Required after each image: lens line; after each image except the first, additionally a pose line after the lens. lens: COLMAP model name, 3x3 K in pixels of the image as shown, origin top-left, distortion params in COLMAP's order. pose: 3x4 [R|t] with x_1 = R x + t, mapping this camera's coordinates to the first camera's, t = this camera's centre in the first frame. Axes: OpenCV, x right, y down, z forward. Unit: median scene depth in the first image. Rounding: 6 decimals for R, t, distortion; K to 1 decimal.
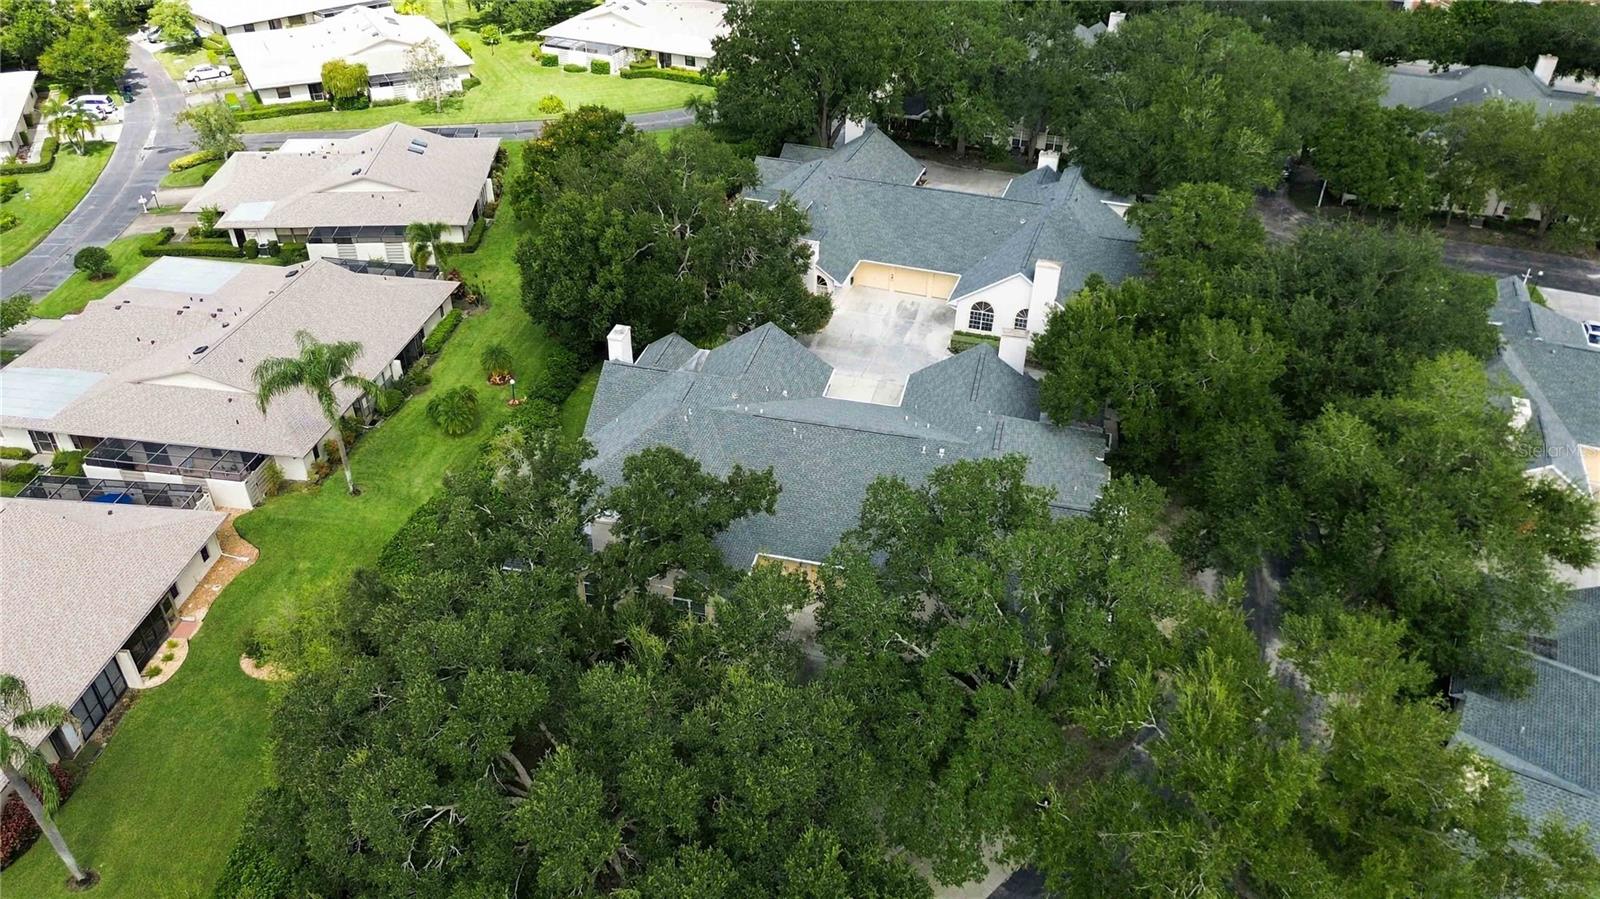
lens RADIAL K [[1140.2, 0, 789.3], [0, 1140.2, 446.6], [0, 0, 1]] dist [0.067063, -0.063980]
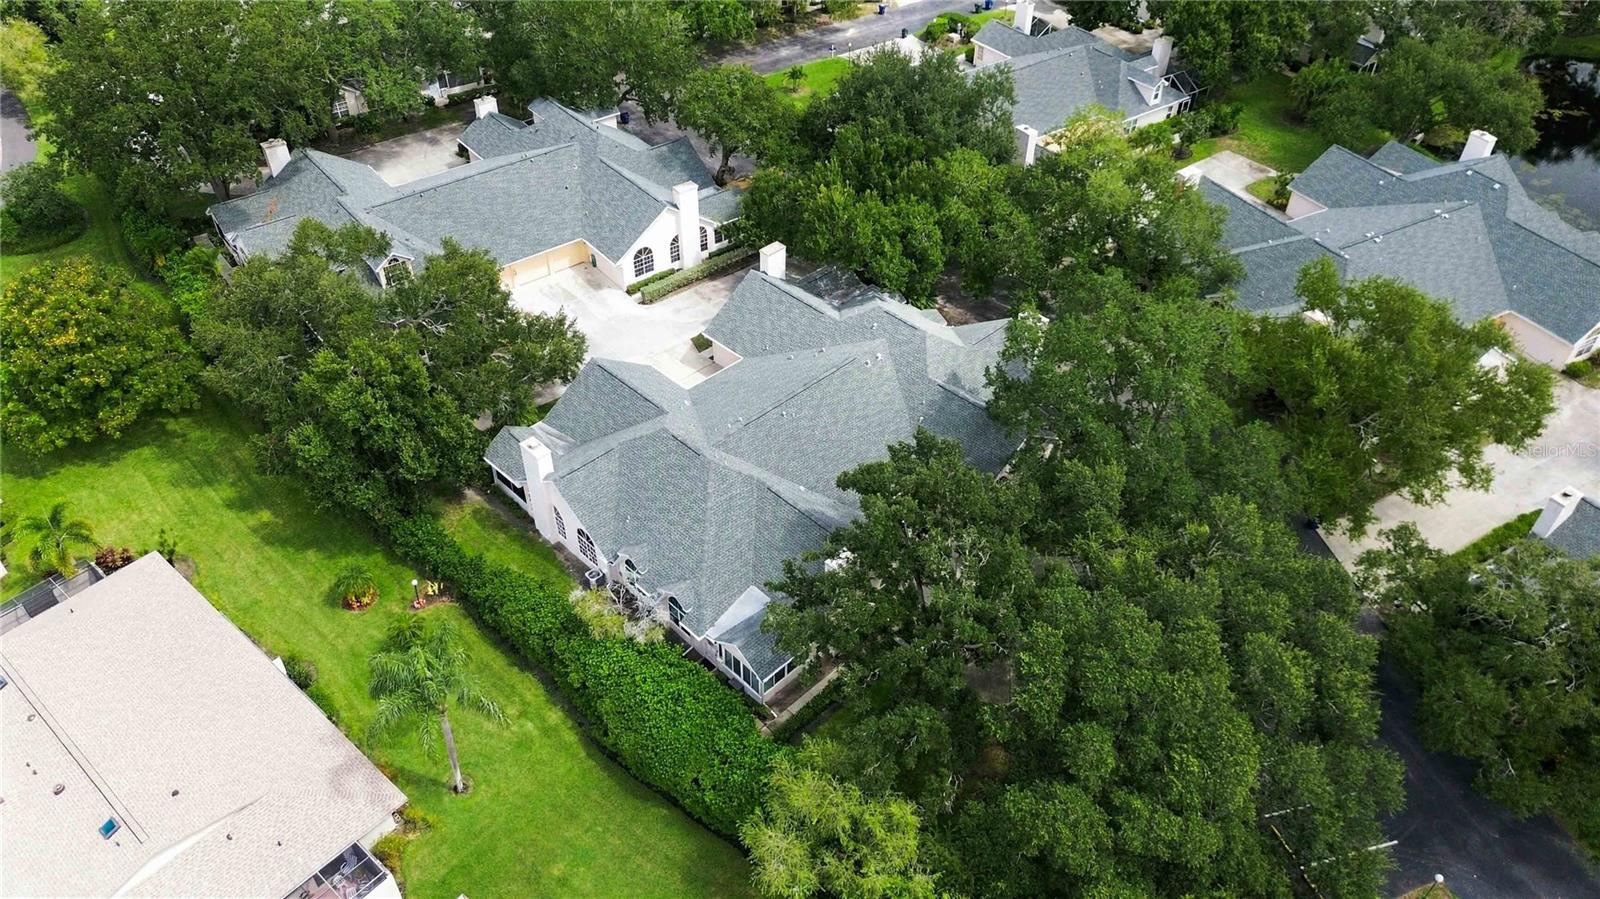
lens RADIAL K [[1140.2, 0, 789.3], [0, 1140.2, 446.6], [0, 0, 1]] dist [0.067063, -0.063980]
pose [[0.529002, -0.562087, 0.635779, -0.498455], [0.476279, 0.816722, 0.325767, -0.242694], [-0.702364, 0.130477, 0.699757, 0.193407]]
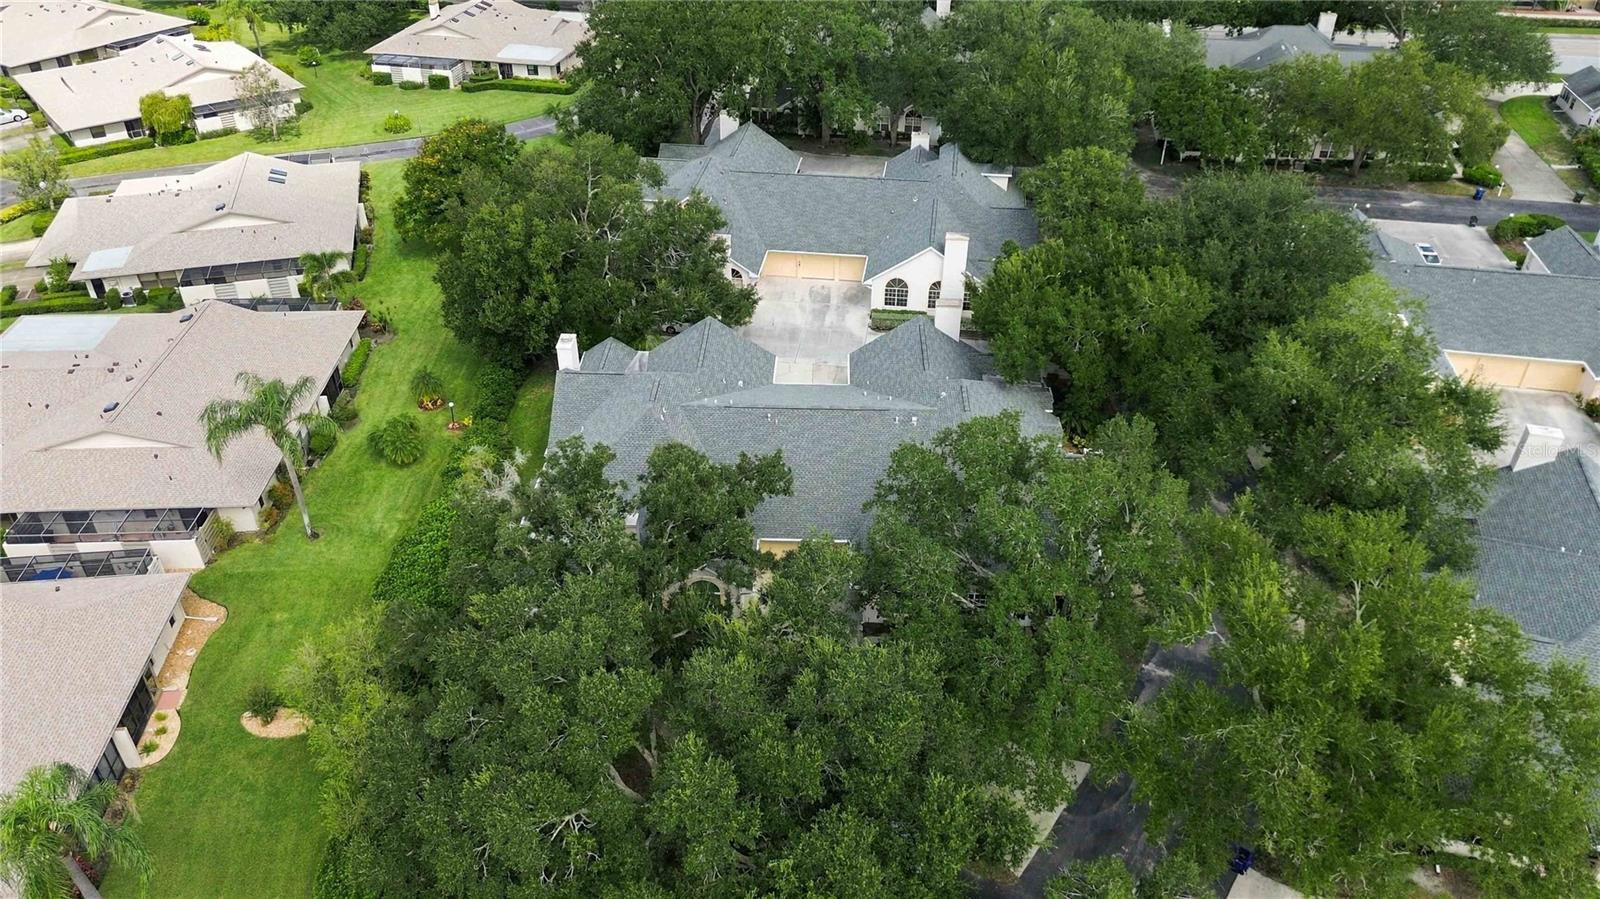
lens RADIAL K [[1132.6, 0, 792.2], [0, 1132.6, 456.8], [0, 0, 1]] dist [0.066477, -0.061707]
pose [[0.979719, -0.121211, 0.159557, -0.102895], [0.120014, 0.992624, 0.017152, 0.004856], [-0.160459, 0.002345, 0.987040, -0.001784]]
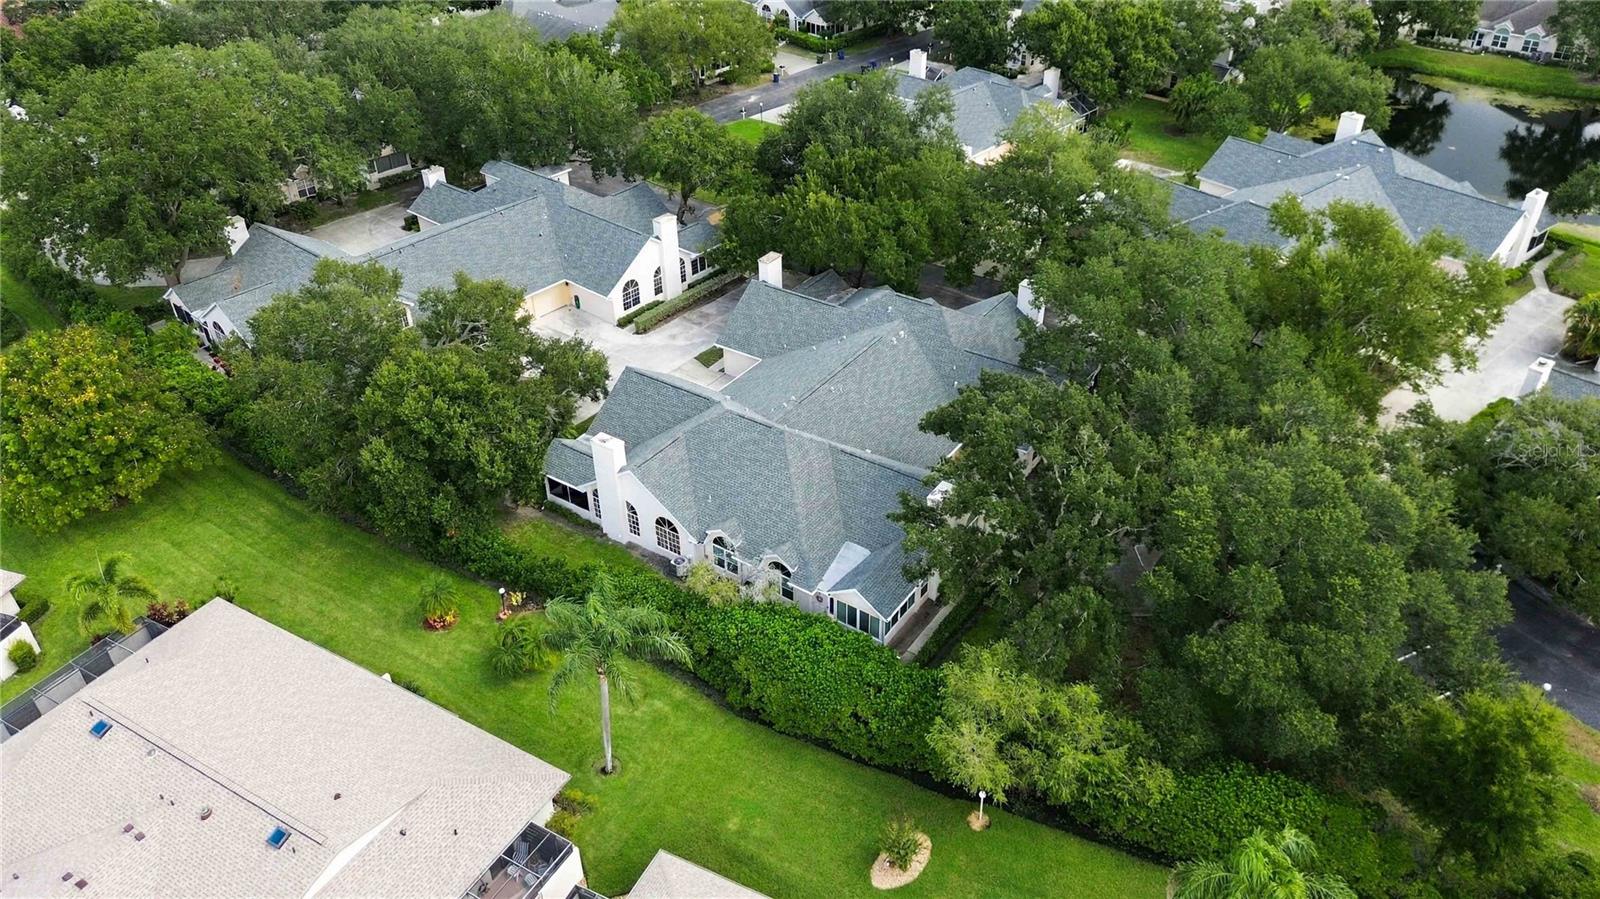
lens RADIAL K [[1140.2, 0, 789.3], [0, 1140.2, 446.6], [0, 0, 1]] dist [0.067063, -0.063980]
pose [[0.358934, -0.543579, 0.758742, -0.633321], [0.537649, 0.784908, 0.307982, -0.240890], [-0.762955, 0.297391, 0.573984, 0.311423]]
